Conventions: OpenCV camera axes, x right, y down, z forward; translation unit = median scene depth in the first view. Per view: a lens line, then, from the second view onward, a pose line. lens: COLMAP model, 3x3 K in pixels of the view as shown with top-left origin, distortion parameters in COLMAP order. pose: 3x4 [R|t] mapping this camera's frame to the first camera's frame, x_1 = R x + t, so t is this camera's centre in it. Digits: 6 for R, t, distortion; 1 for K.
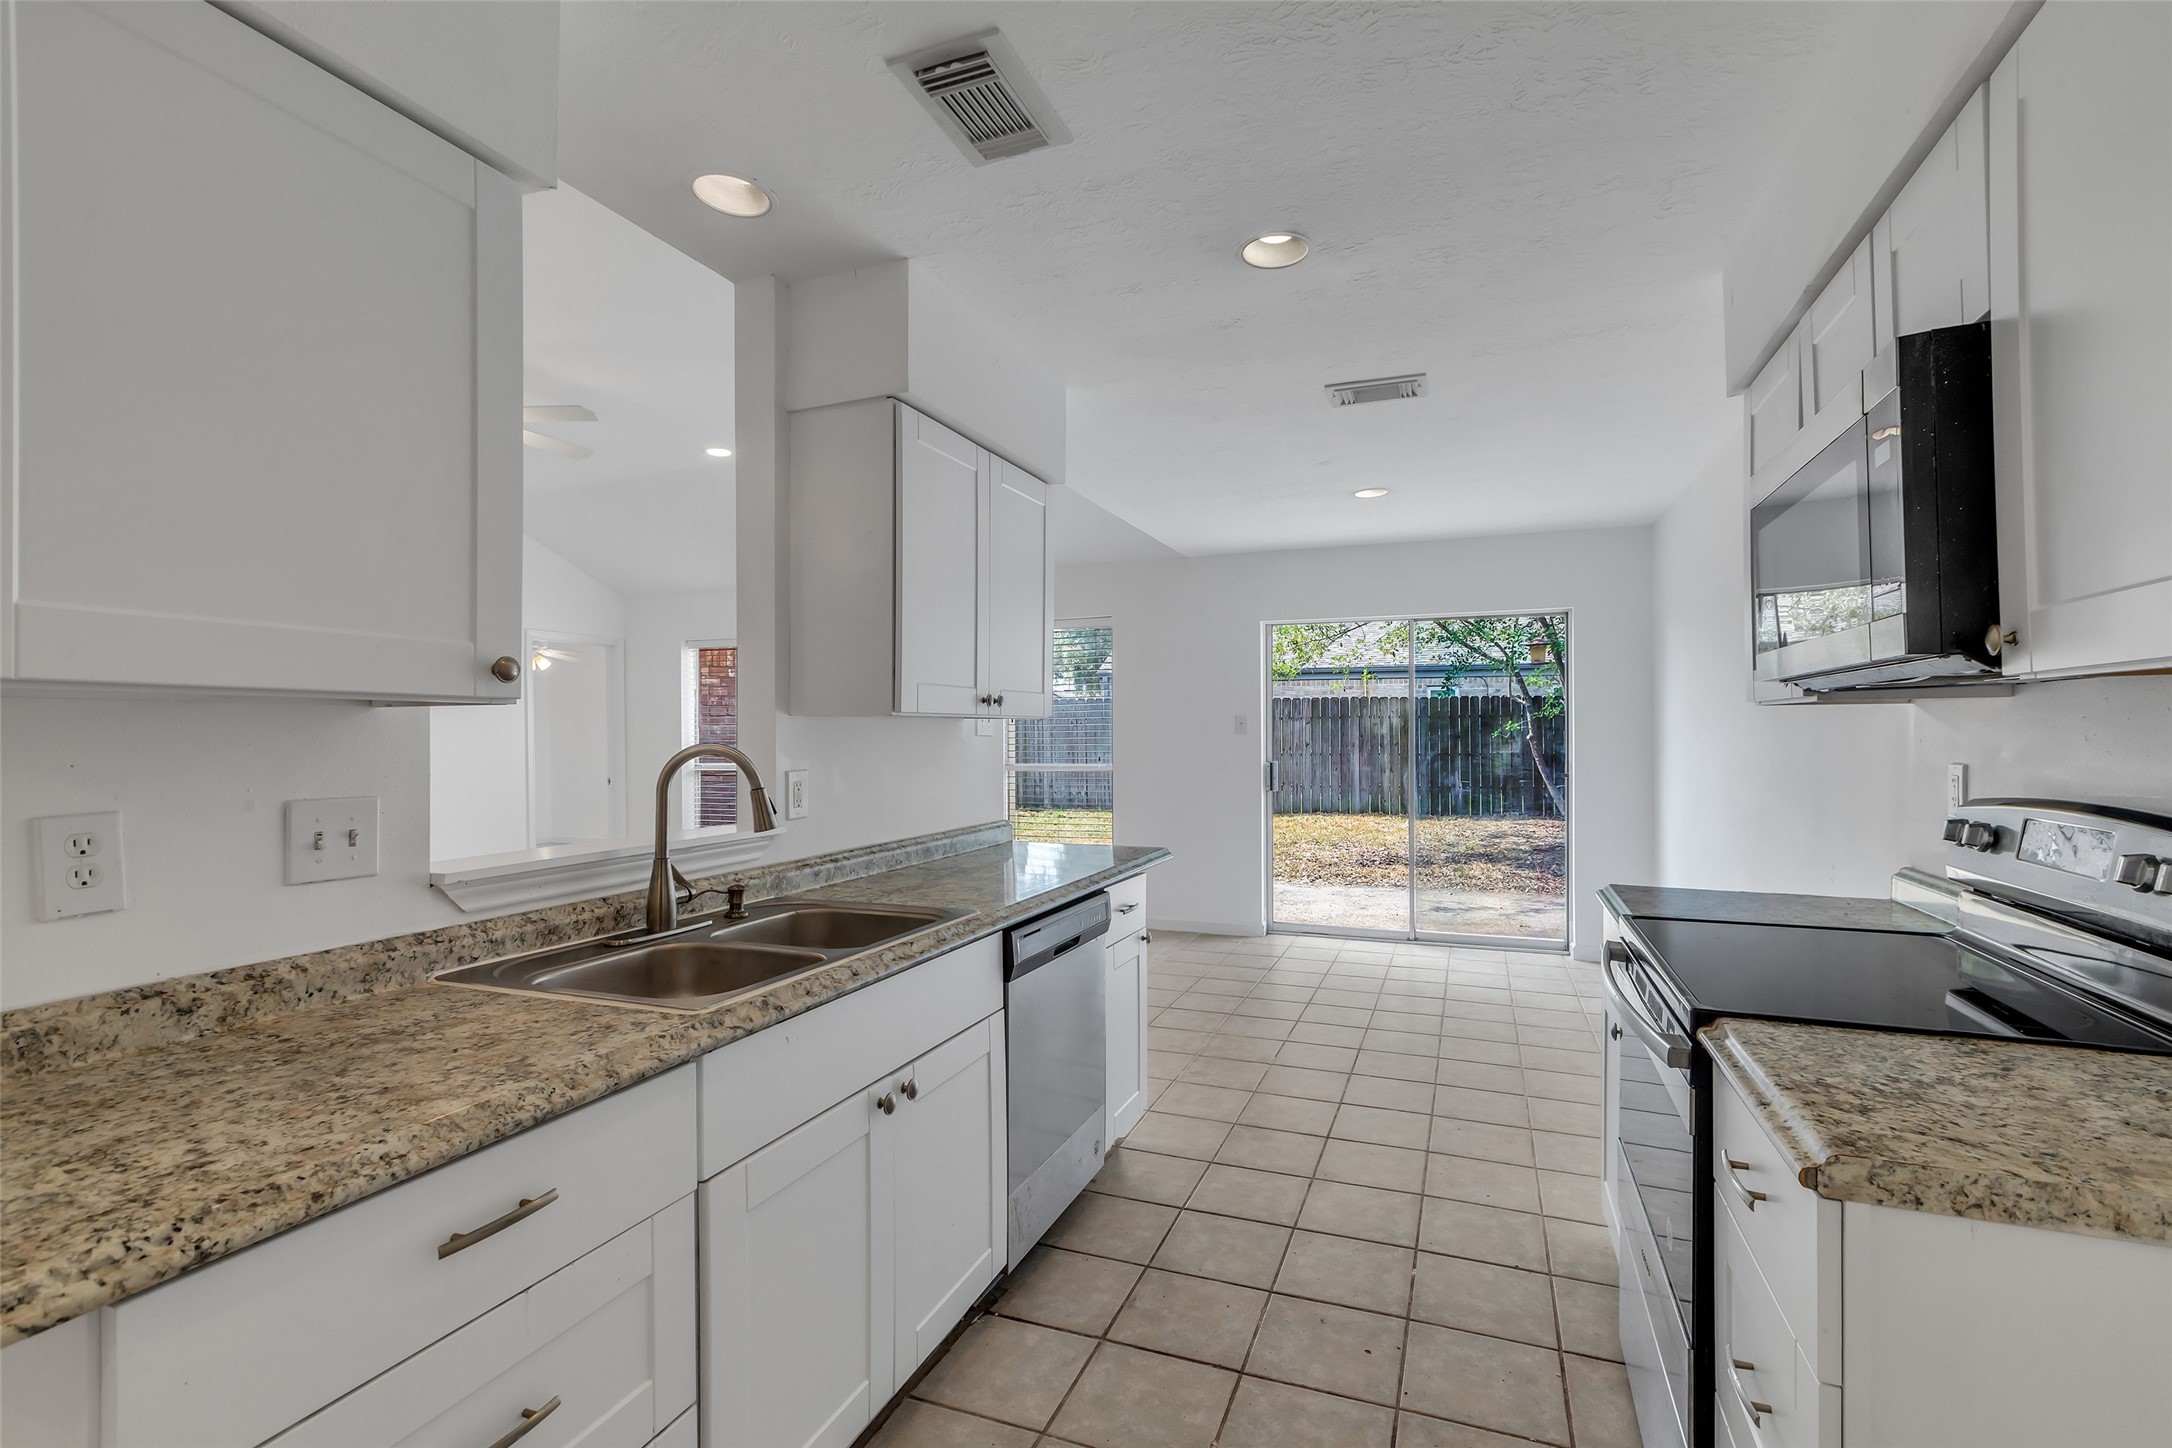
lens RADIAL K [[969.5, 0, 1112.9], [0, 969.5, 729.5], [0, 0, 1]] dist [-0.000083, 0.001754]
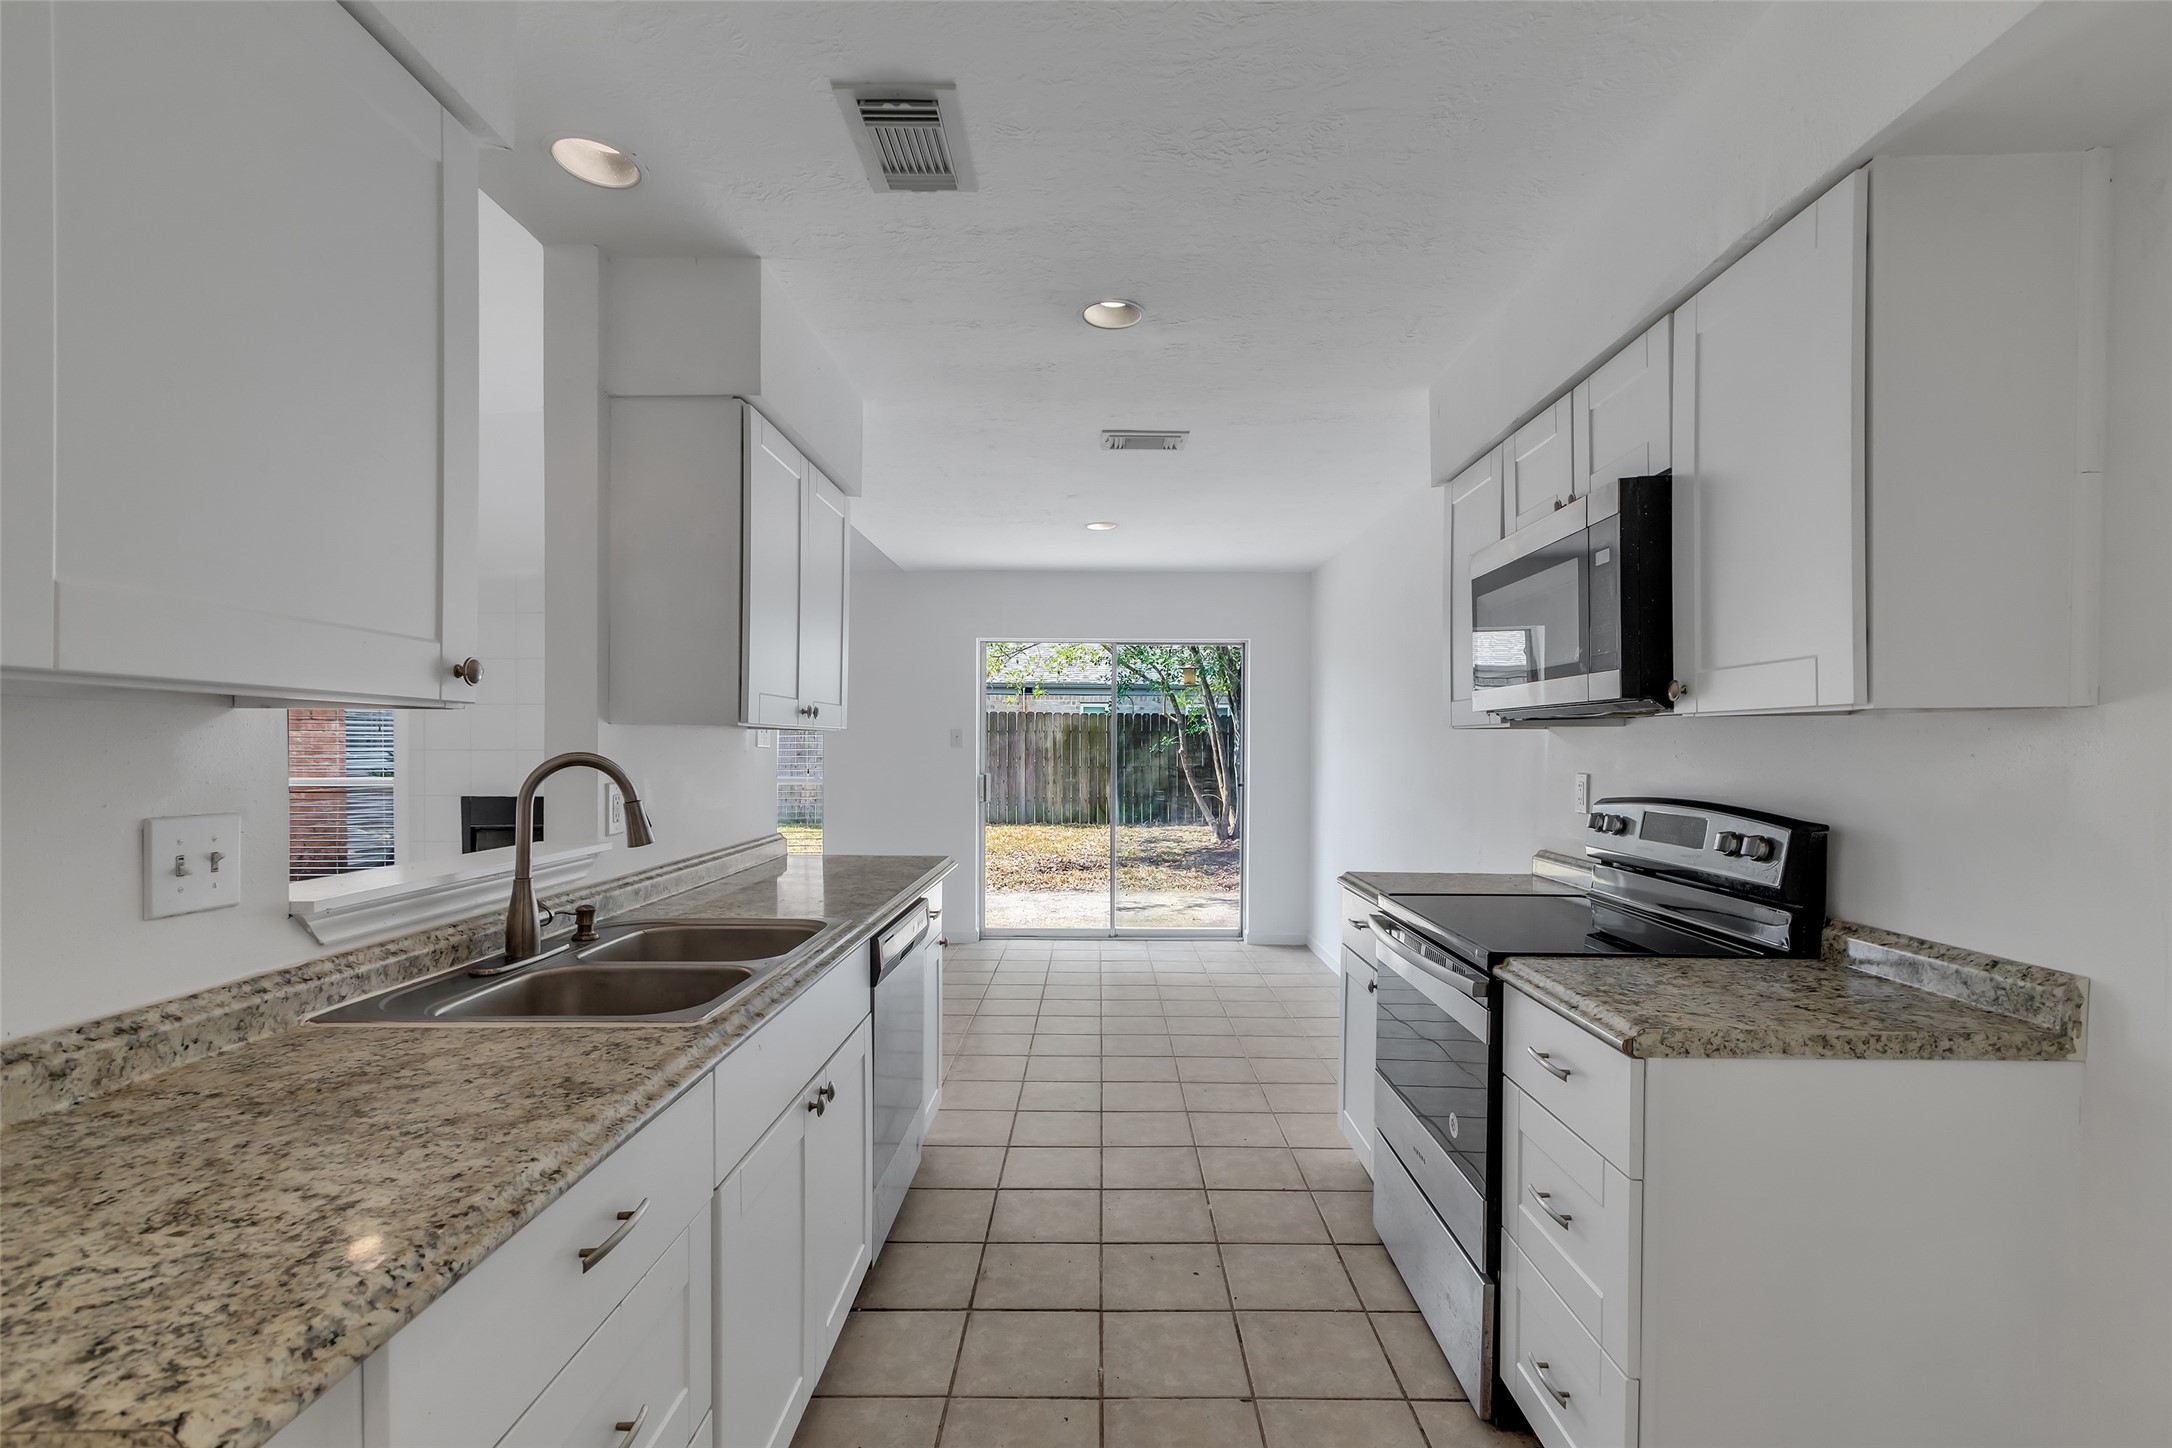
lens RADIAL K [[969.5, 0, 1108.0], [0, 969.5, 753.8], [0, 0, 1]] dist [-0.000083, 0.001754]
pose [[0.933316, 0.006710, 0.358994, -0.274891], [-0.010971, 0.999891, 0.009832, 0.000526], [-0.358889, -0.013115, 0.933288, -0.053108]]
